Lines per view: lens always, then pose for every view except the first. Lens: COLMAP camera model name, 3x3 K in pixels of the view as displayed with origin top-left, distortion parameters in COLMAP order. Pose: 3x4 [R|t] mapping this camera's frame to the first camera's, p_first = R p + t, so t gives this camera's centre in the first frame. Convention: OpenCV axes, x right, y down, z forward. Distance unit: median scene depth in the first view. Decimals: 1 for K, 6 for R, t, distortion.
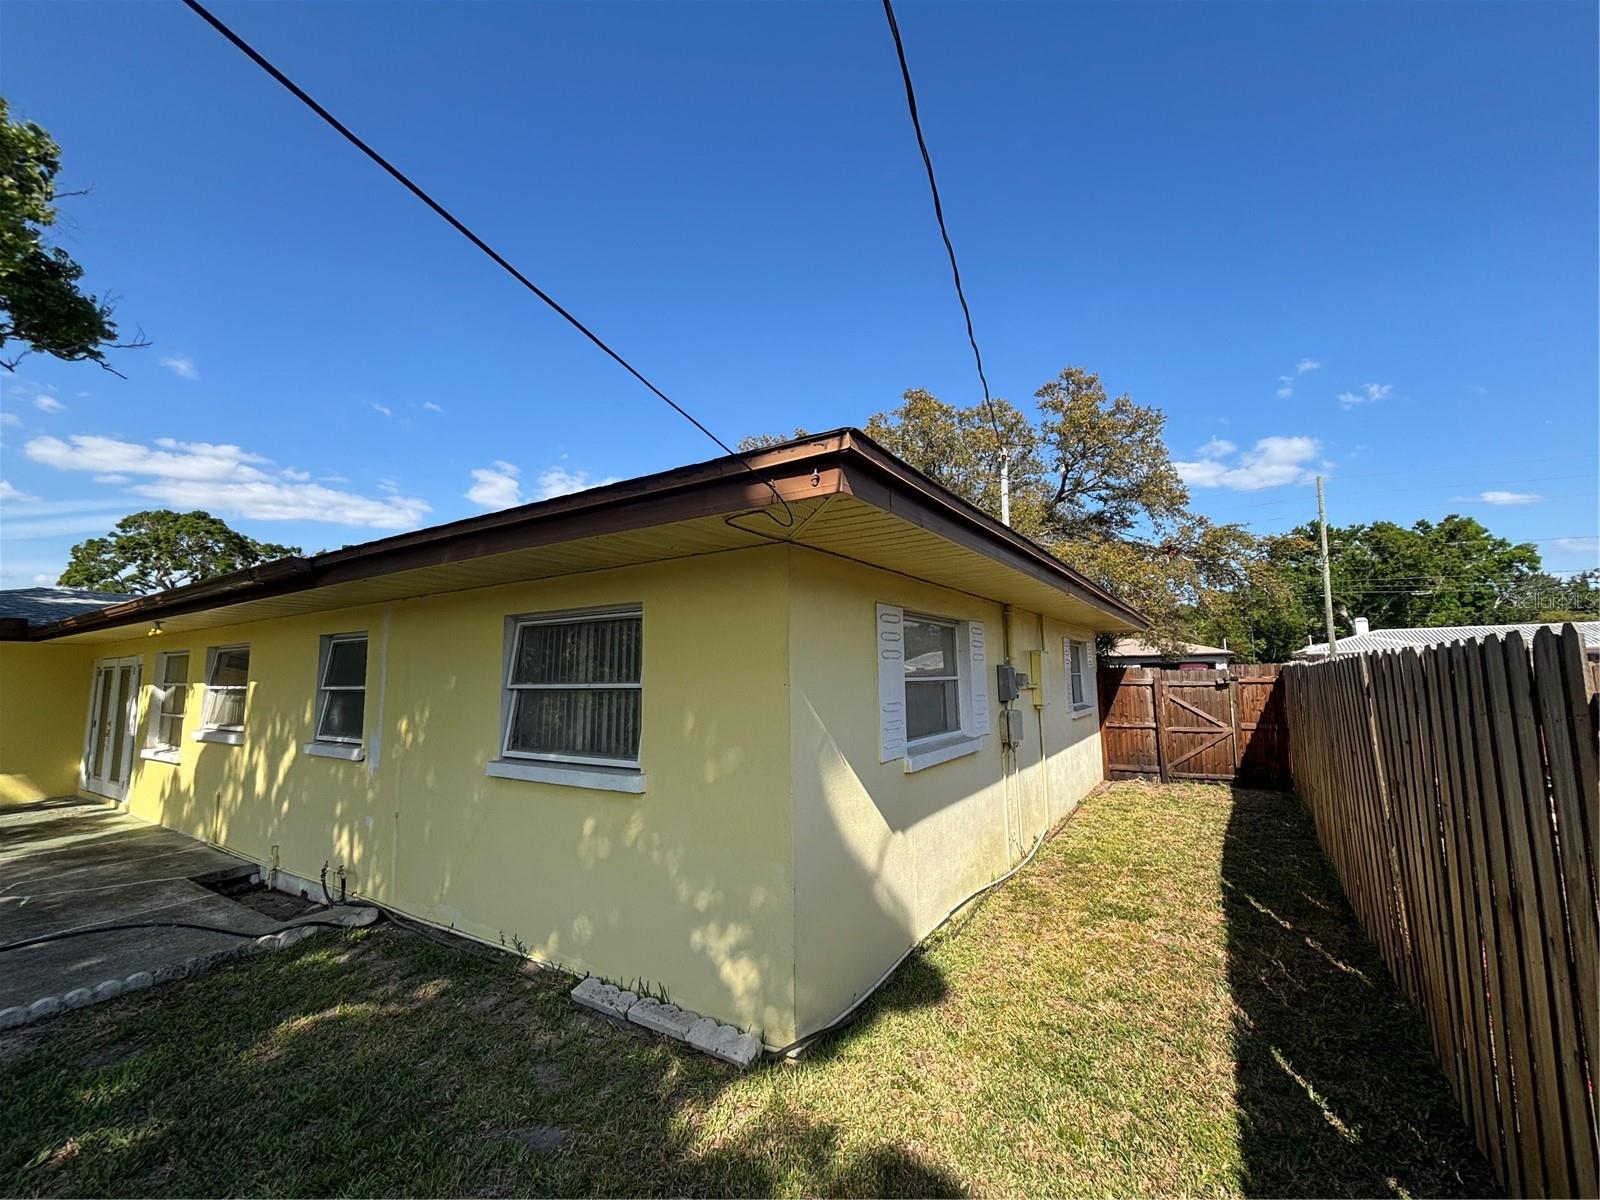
lens RADIAL K [[640.1, 0, 798.0], [0, 640.1, 609.5], [0, 0, 1]] dist [-0.001448, -0.000035]
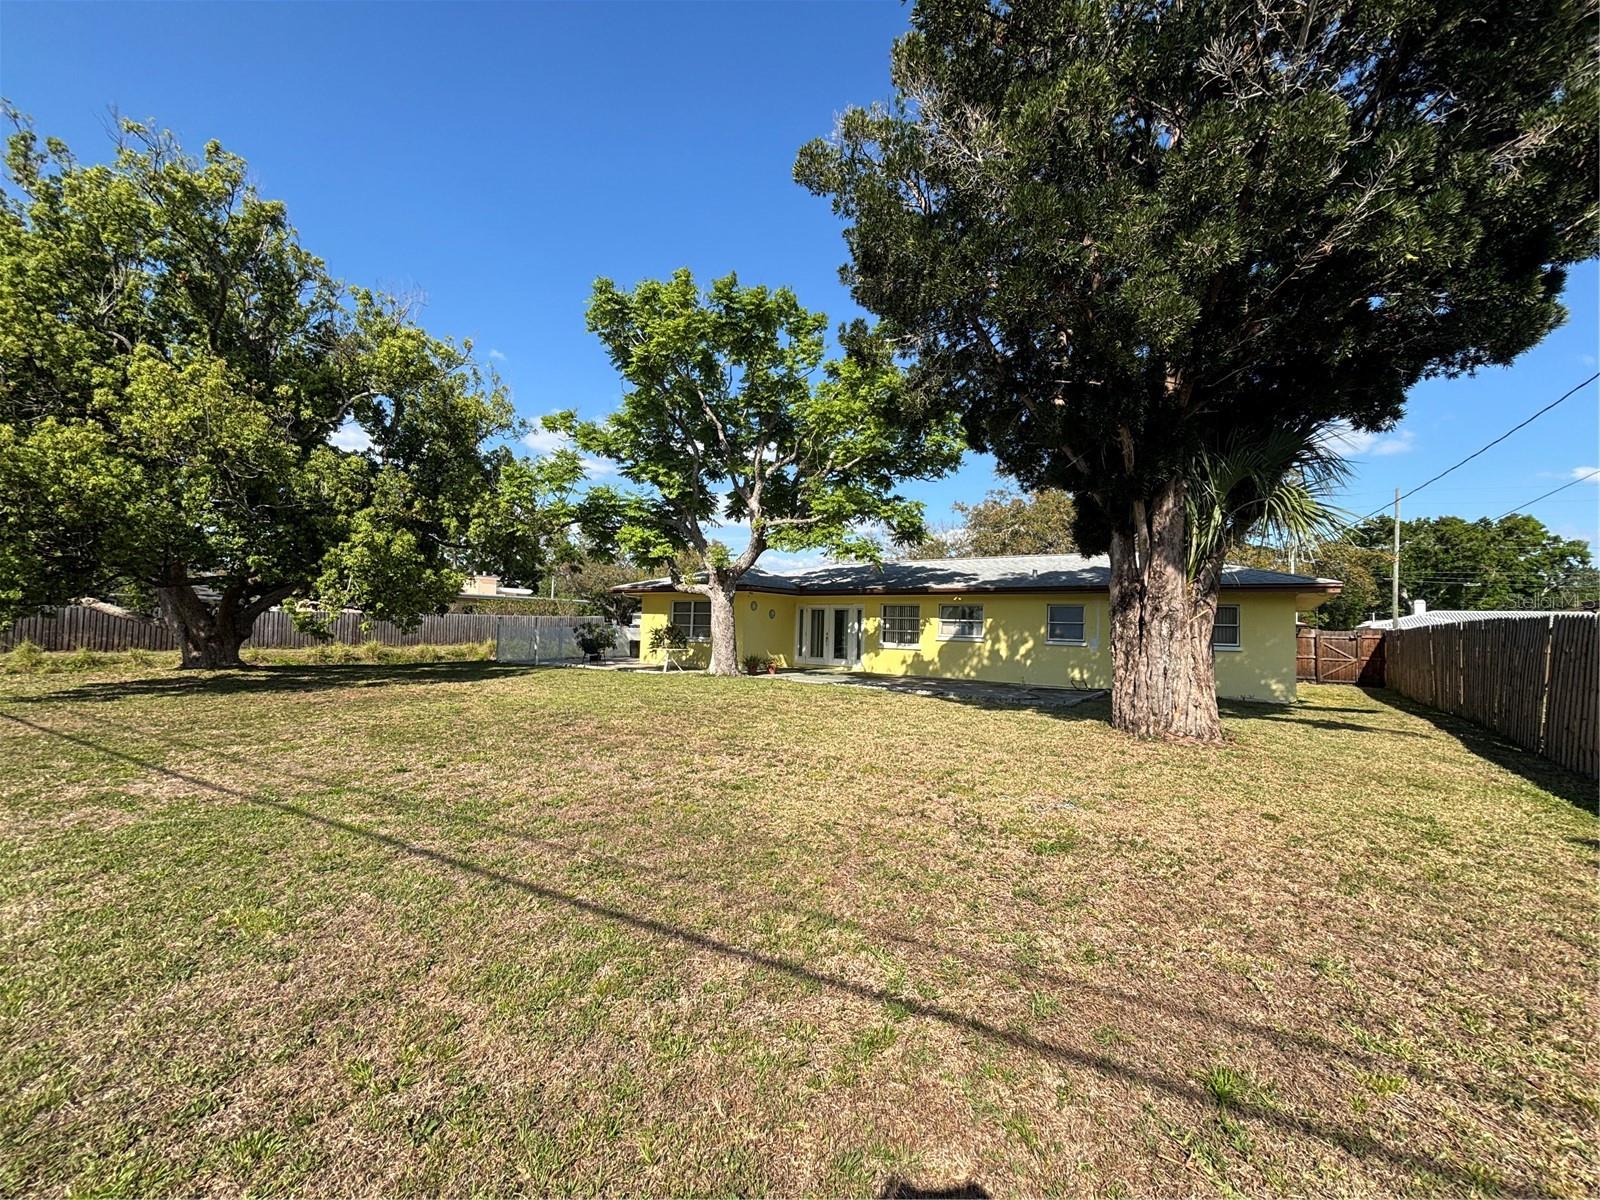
lens RADIAL K [[640.1, 0, 798.0], [0, 640.1, 609.5], [0, 0, 1]] dist [-0.001448, -0.000035]
pose [[0.998056, 0.042473, -0.045615, -0.270063], [-0.038973, 0.996417, 0.075068, -0.016827], [0.048640, -0.073144, 0.996135, -0.298159]]
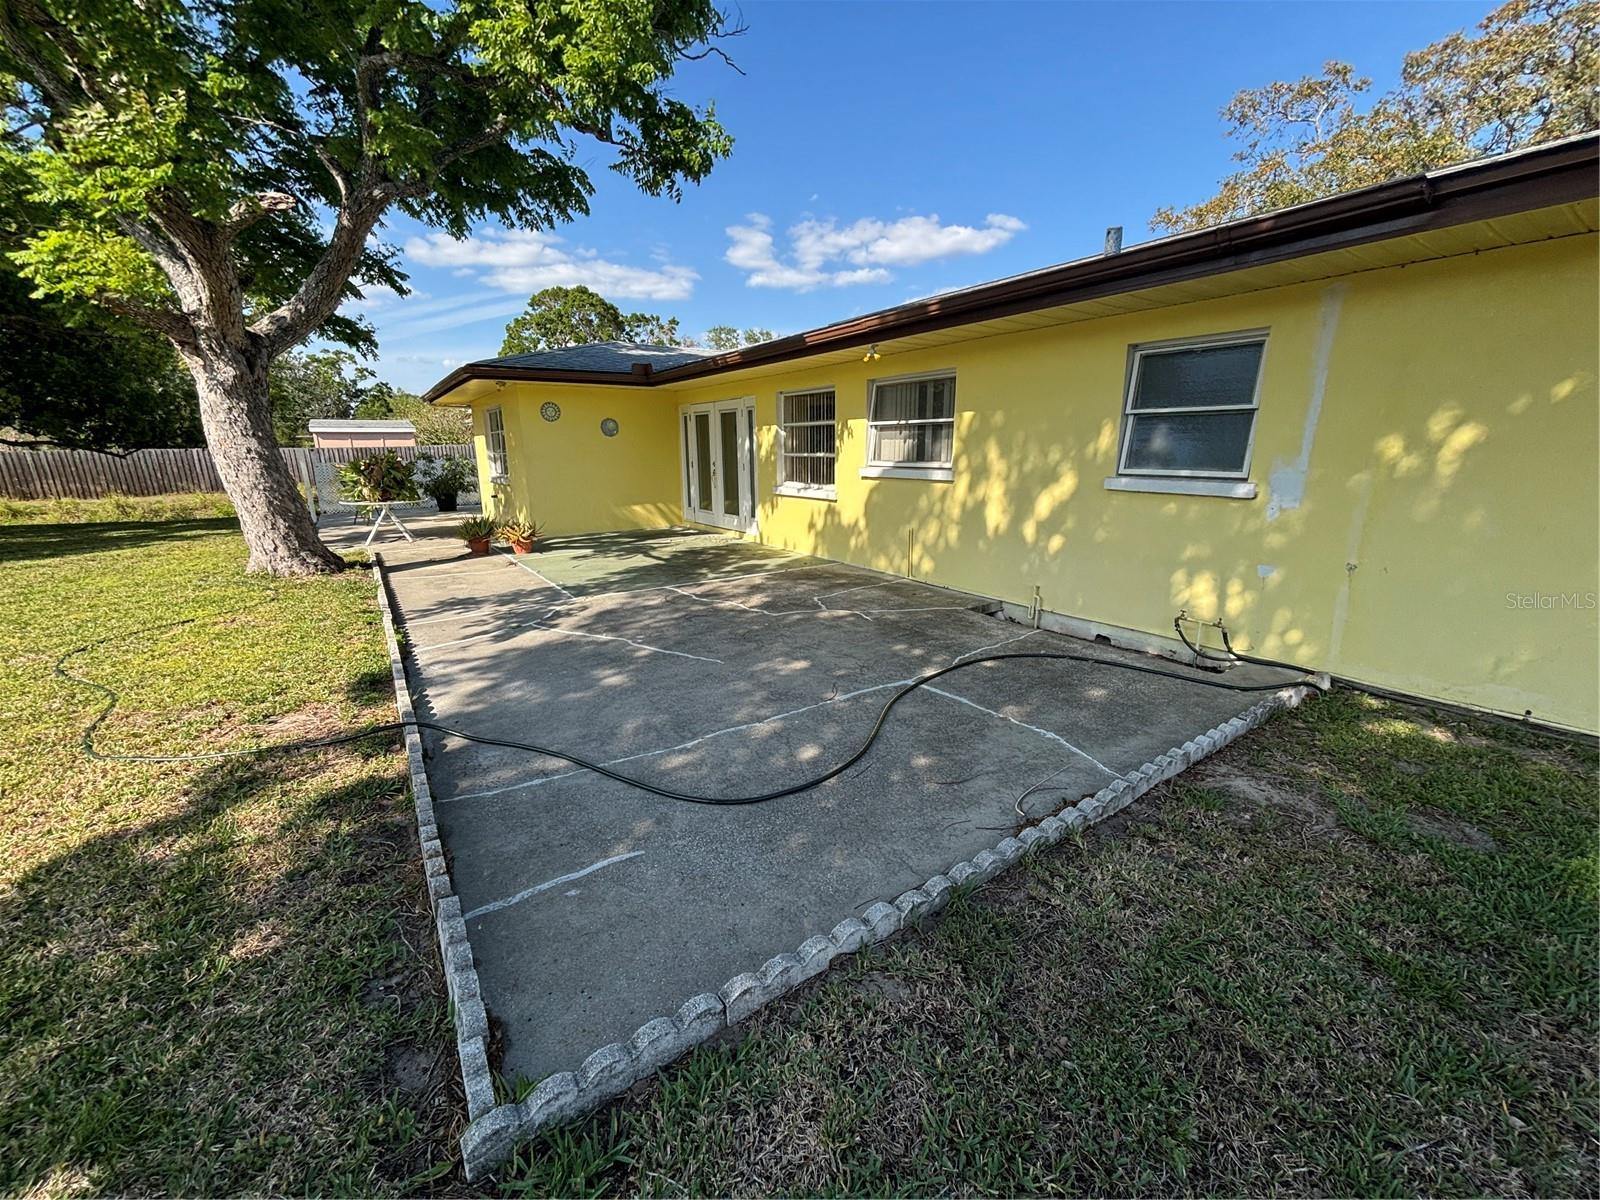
lens RADIAL K [[640.1, 0, 798.0], [0, 640.1, 609.5], [0, 0, 1]] dist [-0.001448, -0.000035]
pose [[0.922822, 0.107712, -0.369861, -0.125307], [0.025209, 0.941171, 0.336989, 0.011366], [0.384400, -0.320305, 0.865818, 0.003751]]
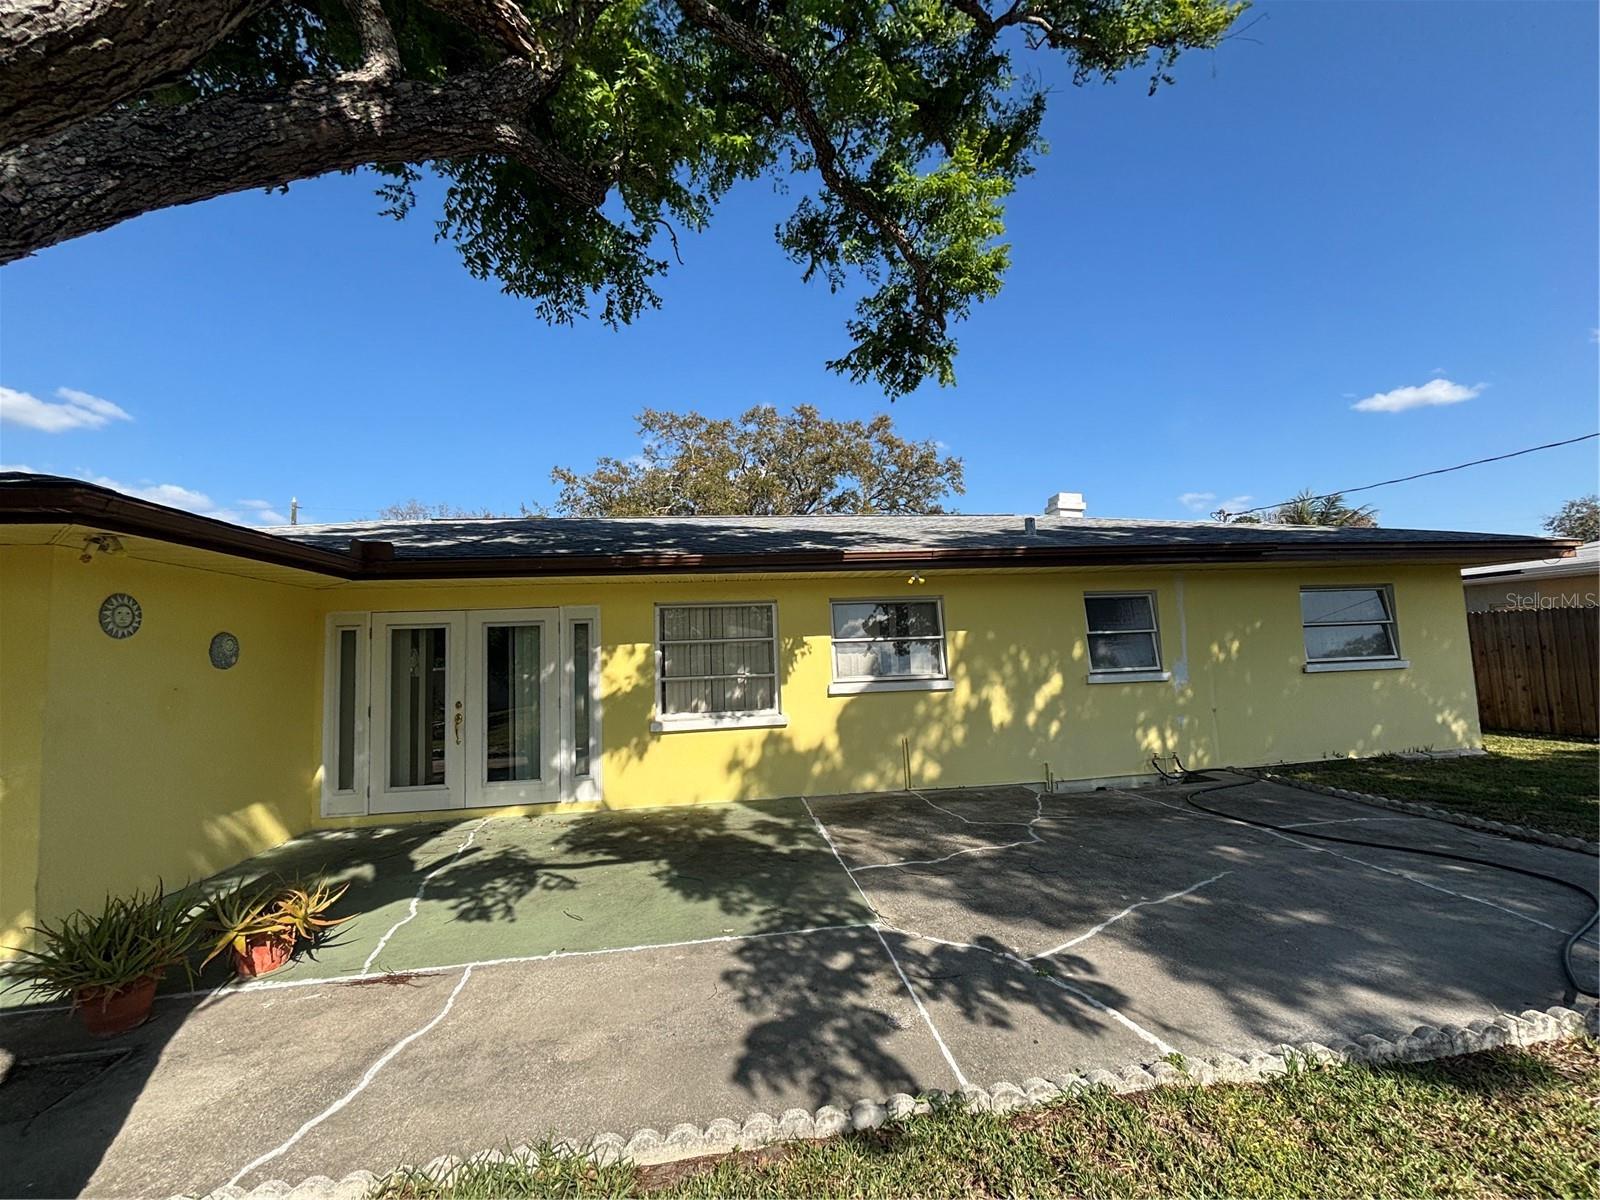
lens RADIAL K [[658.8, 0, 800.0], [0, 658.8, 600.0], [0, 0, 1]] dist [0.000990, 0.000119]
pose [[0.757046, 0.039670, 0.652156, -0.316572], [-0.037342, 0.999151, -0.017429, 0.016042], [-0.652293, -0.011158, 0.757885, 0.057814]]
